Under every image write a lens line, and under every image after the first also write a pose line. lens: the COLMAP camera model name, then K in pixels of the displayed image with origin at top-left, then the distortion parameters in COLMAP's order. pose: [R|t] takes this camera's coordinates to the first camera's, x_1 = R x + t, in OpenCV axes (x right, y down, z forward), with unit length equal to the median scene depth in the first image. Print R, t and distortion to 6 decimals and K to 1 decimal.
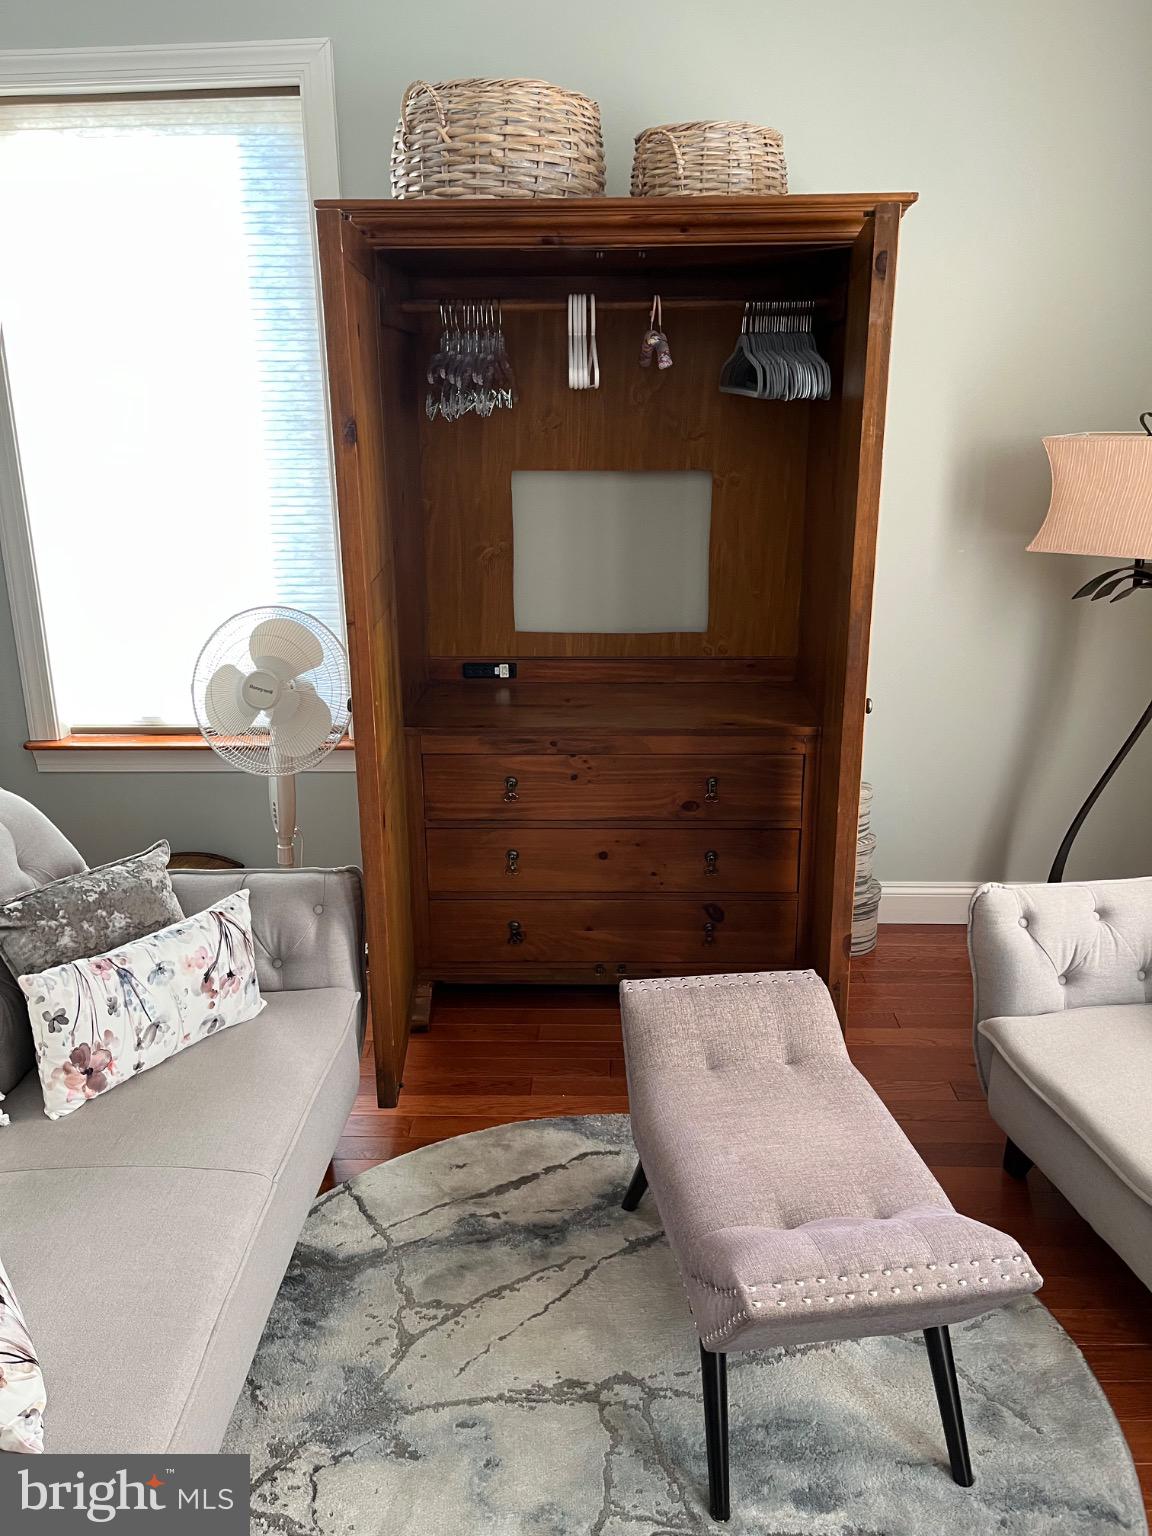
lens RADIAL K [[1160.8, 0, 577.0], [0, 1160.8, 771.6], [0, 0, 1]] dist [0.055009, -0.079597]
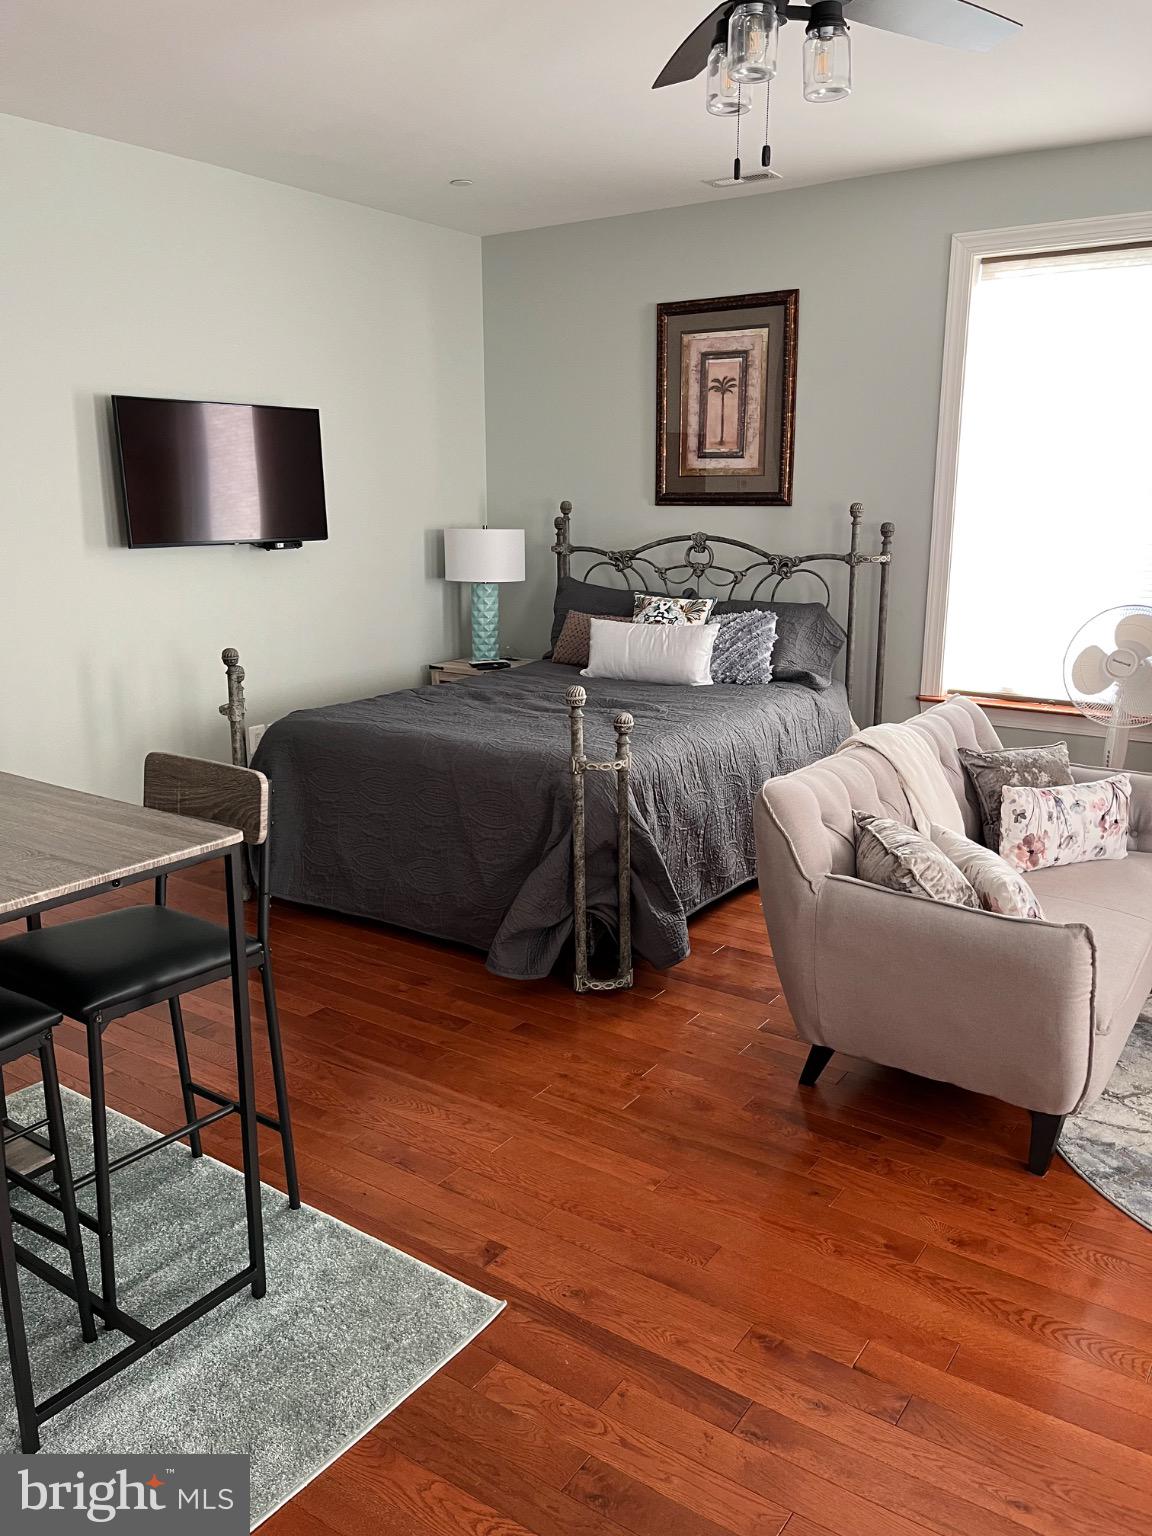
lens RADIAL K [[1160.8, 0, 585.5], [0, 1160.8, 762.5], [0, 0, 1]] dist [0.055009, -0.079597]
pose [[0.842952, 0.129690, -0.522123, -0.085529], [-0.162232, 0.986609, -0.016855, 0.222190], [0.512945, 0.098913, 0.852704, -0.639021]]
